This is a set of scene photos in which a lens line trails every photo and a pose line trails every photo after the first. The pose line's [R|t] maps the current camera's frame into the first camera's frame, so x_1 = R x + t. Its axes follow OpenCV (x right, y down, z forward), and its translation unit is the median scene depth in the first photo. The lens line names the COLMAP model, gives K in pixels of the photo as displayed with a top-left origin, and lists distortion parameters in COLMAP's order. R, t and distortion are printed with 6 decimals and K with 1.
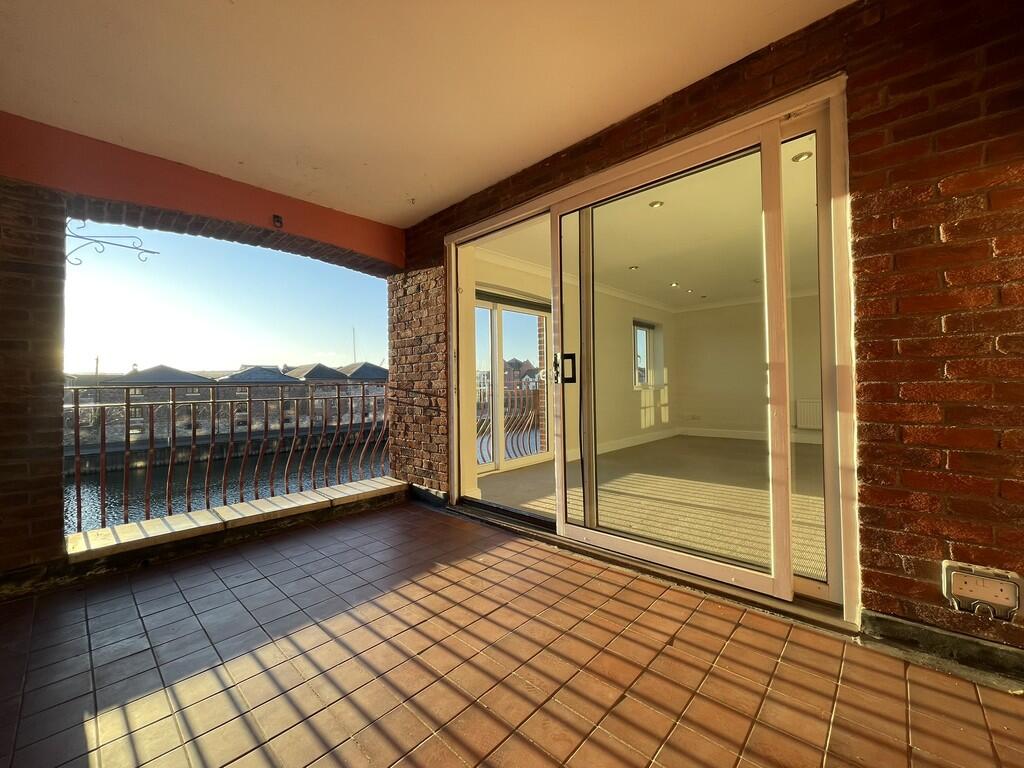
lens RADIAL K [[409.5, 0, 508.8], [0, 409.5, 379.5], [0, 0, 1]] dist [0.000143, -0.000045]
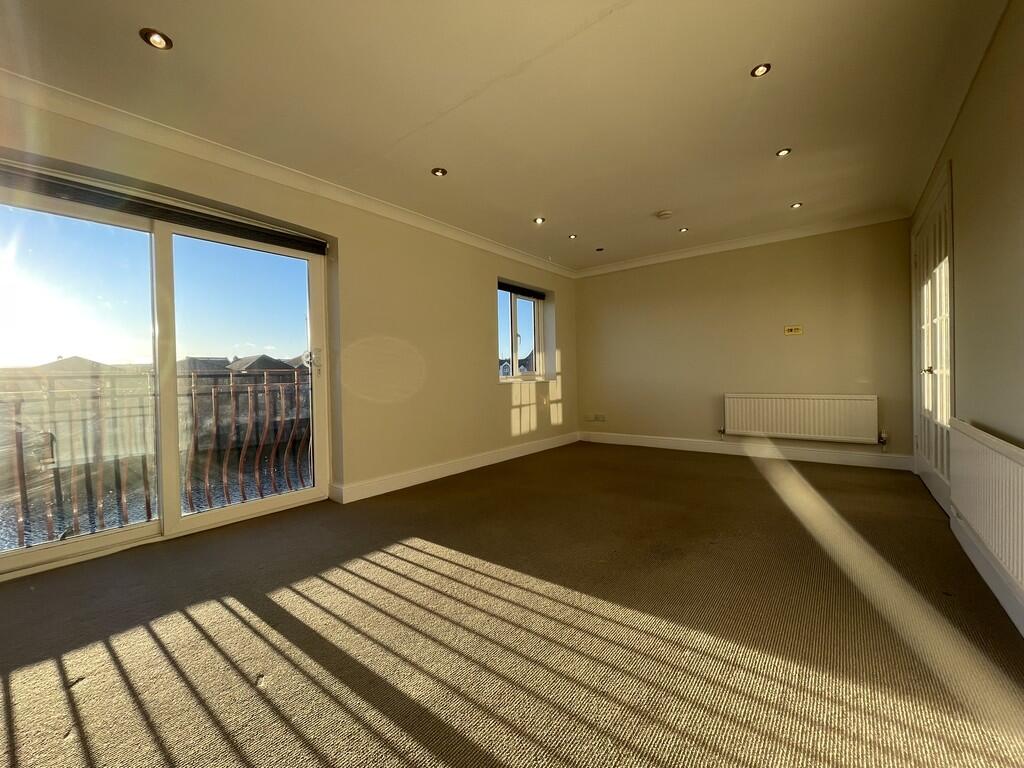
lens RADIAL K [[409.5, 0, 508.8], [0, 409.5, 379.5], [0, 0, 1]] dist [0.000143, -0.000045]
pose [[0.996642, -0.007469, 0.081545, 0.228529], [0.005707, 0.999746, 0.021815, 0.006095], [-0.081687, -0.021276, 0.996431, 0.264795]]
